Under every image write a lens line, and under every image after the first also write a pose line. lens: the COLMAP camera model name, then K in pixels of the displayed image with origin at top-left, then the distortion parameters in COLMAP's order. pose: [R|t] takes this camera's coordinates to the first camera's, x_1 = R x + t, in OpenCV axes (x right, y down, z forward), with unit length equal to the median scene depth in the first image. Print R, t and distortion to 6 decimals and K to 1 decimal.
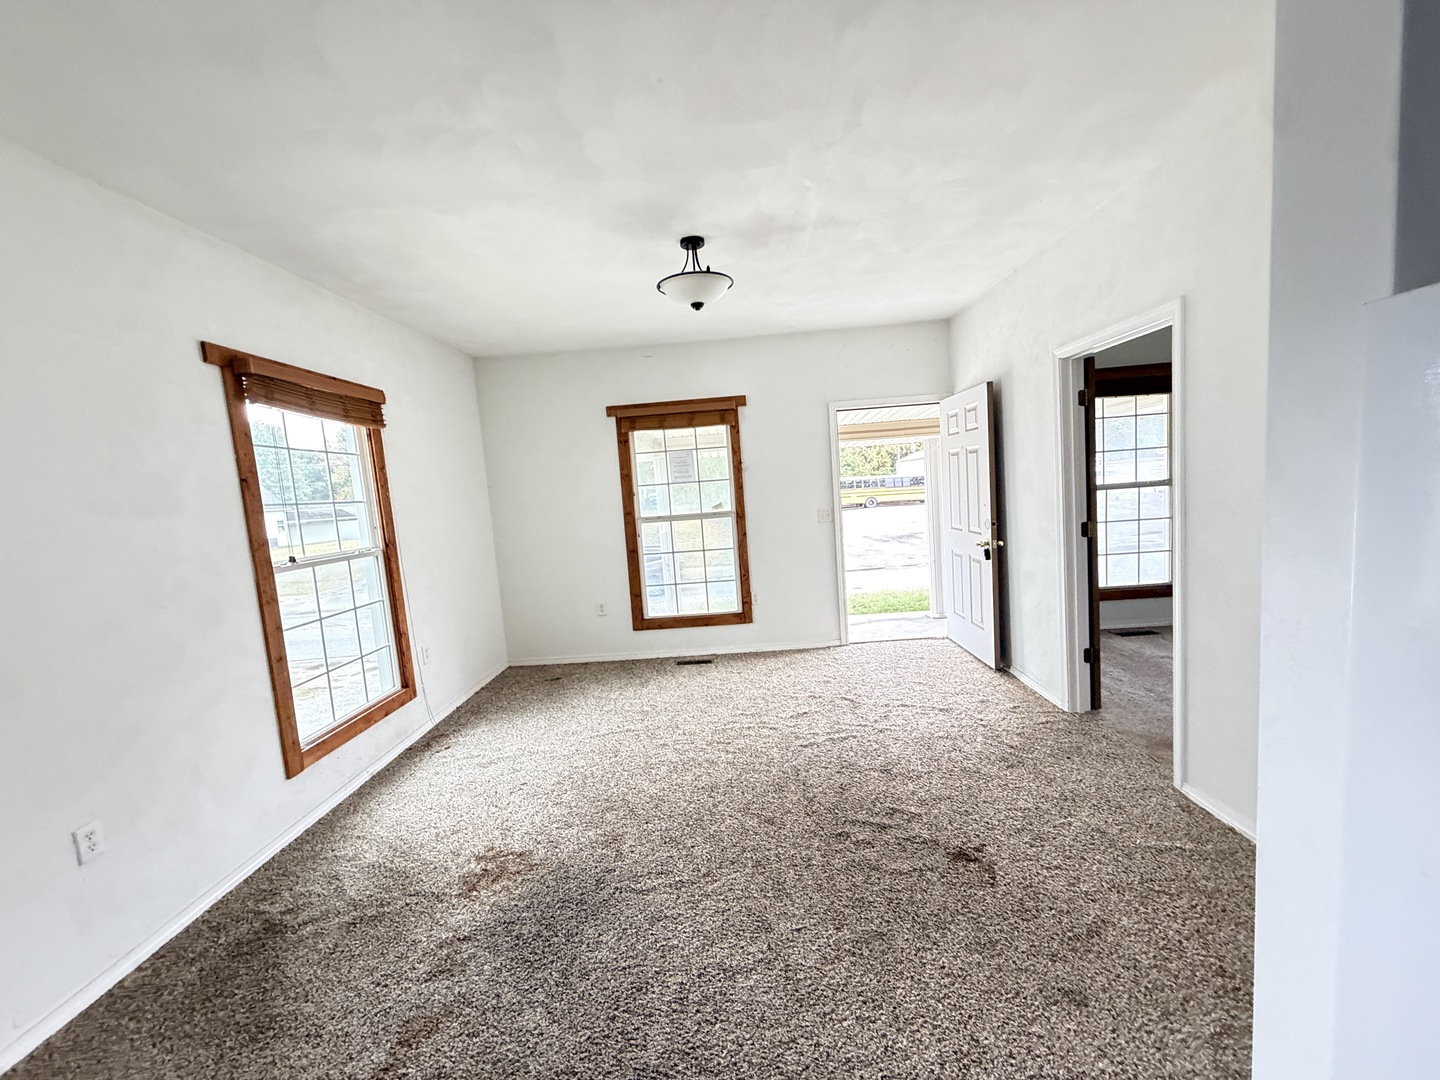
lens RADIAL K [[577.4, 0, 710.6], [0, 577.4, 542.6], [0, 0, 1]] dist [0.003839, 0.000065]
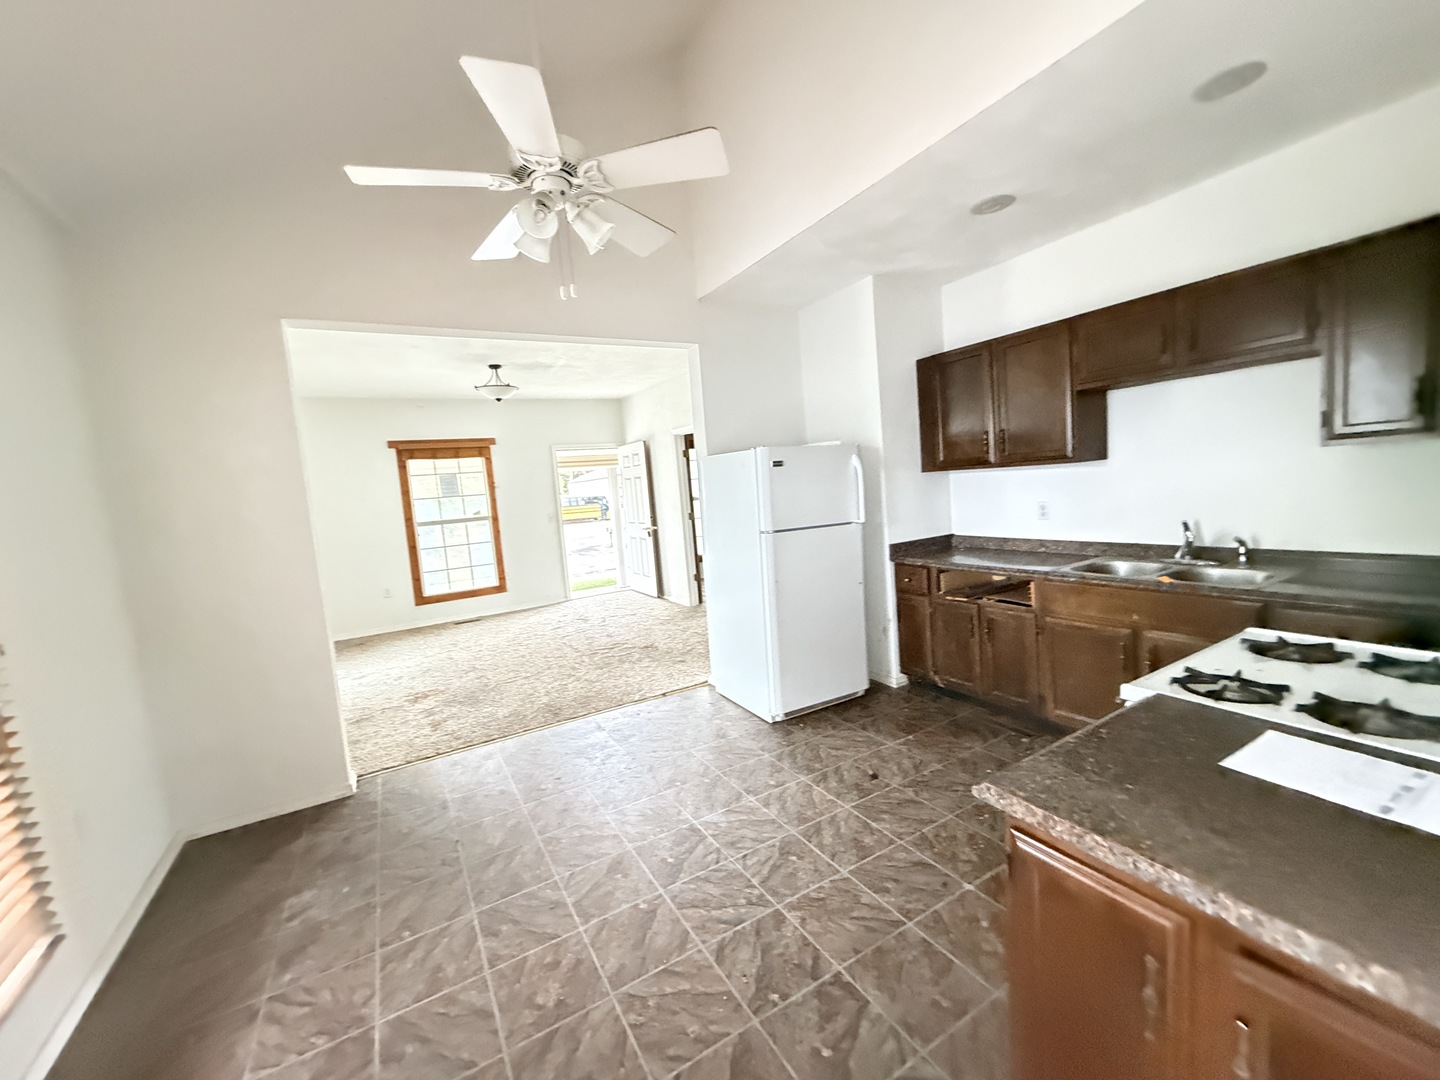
lens RADIAL K [[577.4, 0, 719.2], [0, 577.4, 541.1], [0, 0, 1]] dist [0.003839, 0.000065]
pose [[0.845319, -0.046121, 0.532267, -0.253825], [0.065879, 0.997662, -0.018180, 0.074392], [-0.530184, 0.050433, 0.846381, -0.547605]]
